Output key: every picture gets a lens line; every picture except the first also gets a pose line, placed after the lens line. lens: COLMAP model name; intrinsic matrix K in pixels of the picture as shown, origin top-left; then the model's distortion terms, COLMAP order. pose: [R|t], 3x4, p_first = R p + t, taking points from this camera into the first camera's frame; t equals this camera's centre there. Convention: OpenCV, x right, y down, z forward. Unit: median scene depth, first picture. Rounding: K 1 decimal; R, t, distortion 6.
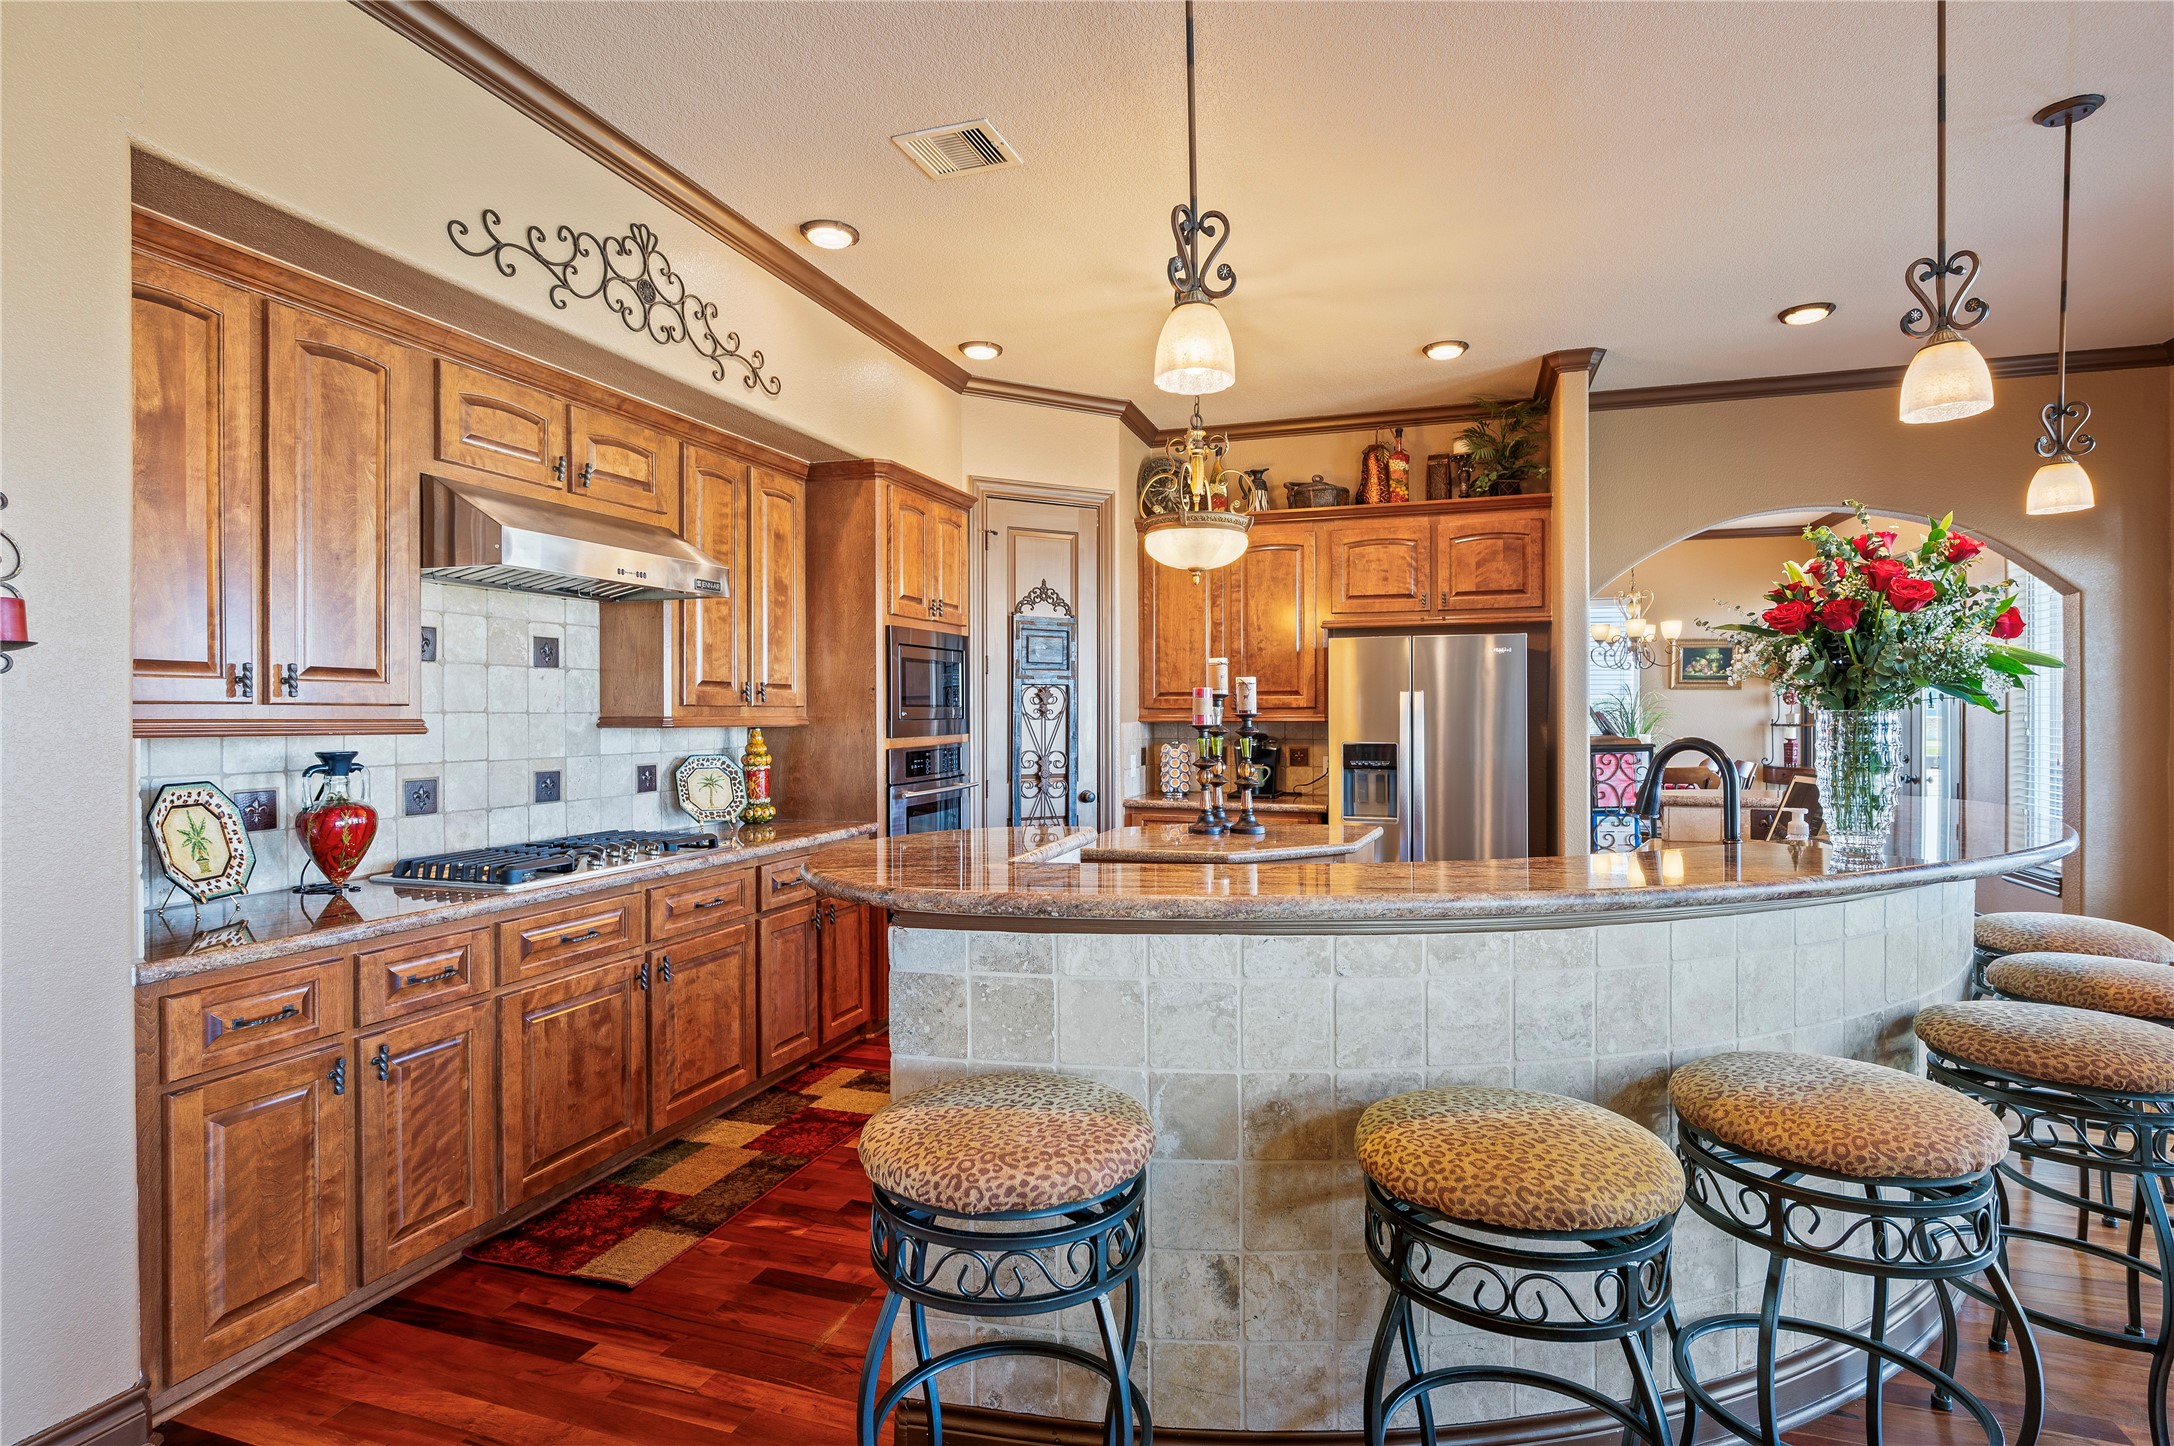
lens RADIAL K [[1053.2, 0, 1076.5], [0, 1053.2, 719.0], [0, 0, 1]] dist [-0.004551, -0.000949]
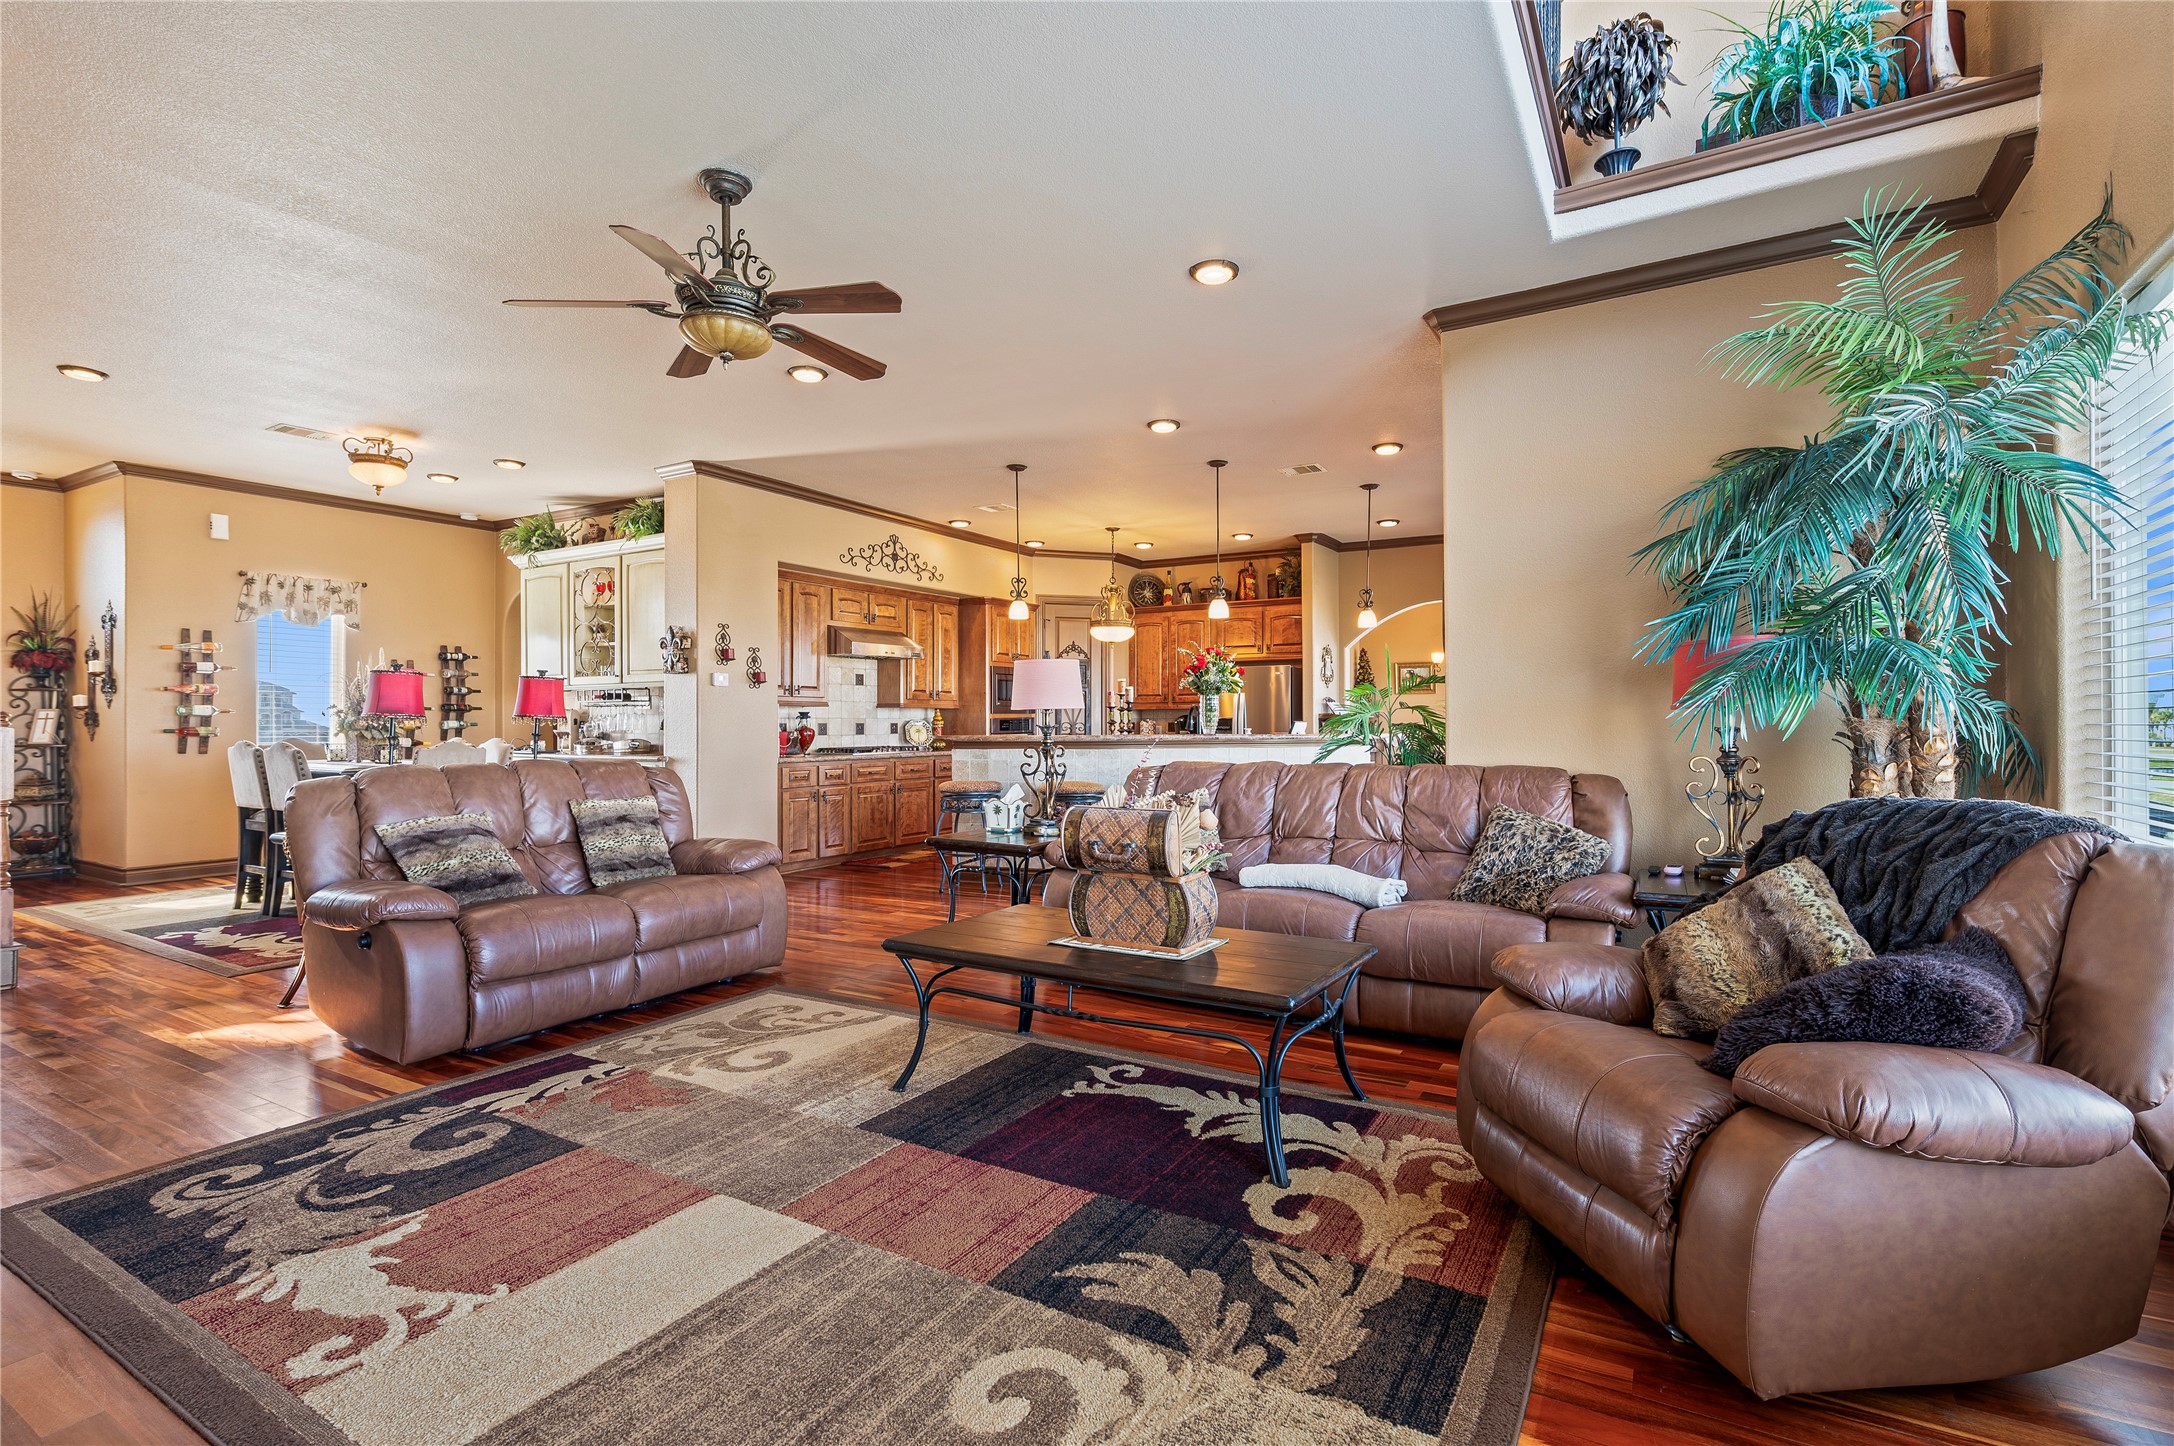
lens RADIAL K [[940.3, 0, 1100.3], [0, 940.3, 711.3], [0, 0, 1]] dist [-0.002368, -0.001853]
pose [[0.985837, -0.002461, -0.167687, 0.518446], [0.000040, 0.999896, -0.014437, 0.053777], [0.167705, 0.014226, 0.985735, -1.292678]]
